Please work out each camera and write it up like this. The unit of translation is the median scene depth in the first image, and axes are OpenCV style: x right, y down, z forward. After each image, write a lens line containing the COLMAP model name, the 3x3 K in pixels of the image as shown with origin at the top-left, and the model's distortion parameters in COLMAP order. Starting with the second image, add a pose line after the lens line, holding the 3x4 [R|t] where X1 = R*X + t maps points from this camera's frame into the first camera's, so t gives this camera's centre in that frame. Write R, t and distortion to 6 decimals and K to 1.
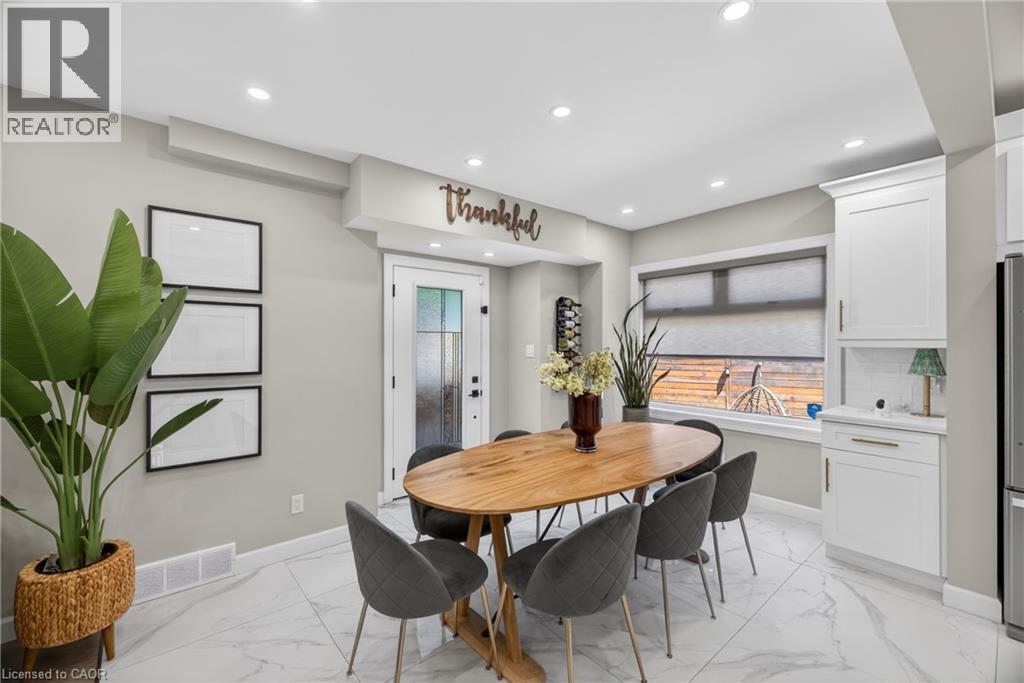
lens RADIAL K [[429.0, 0, 514.2], [0, 429.0, 343.1], [0, 0, 1]] dist [0.002879, -0.000949]
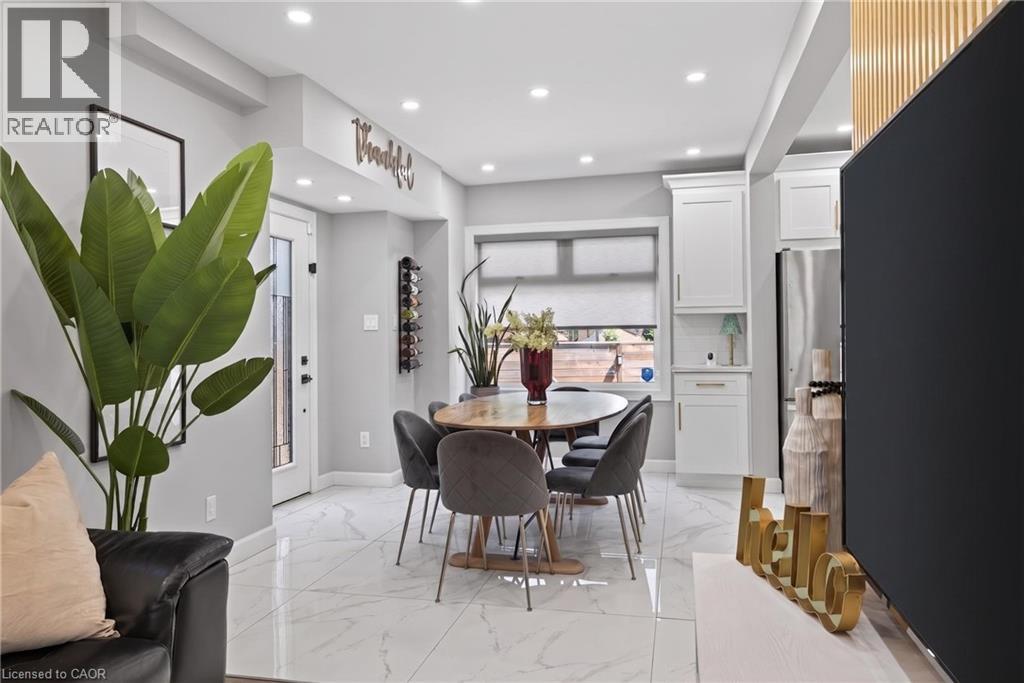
lens RADIAL K [[714.4, 0, 521.3], [0, 714.4, 331.1], [0, 0, 1]] dist [-0.007701, 0.000724]
pose [[0.804276, -0.002826, 0.594249, -0.632630], [0.010162, 0.999908, -0.008998, 0.058261], [-0.594169, 0.013275, 0.804231, -0.276735]]
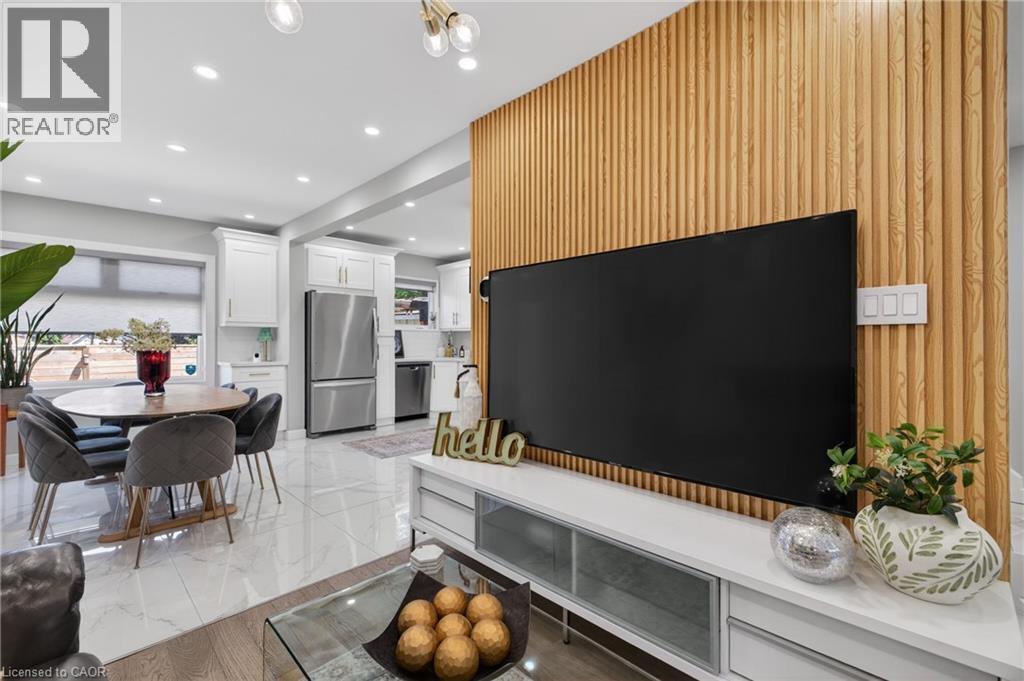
lens RADIAL K [[429.0, 0, 507.2], [0, 429.0, 344.0], [0, 0, 1]] dist [0.002879, -0.000949]
pose [[-0.077259, -0.005079, 0.996998, -0.848682], [-0.004569, 0.999978, 0.004740, 0.055614], [-0.997001, -0.004189, -0.077281, 0.018745]]
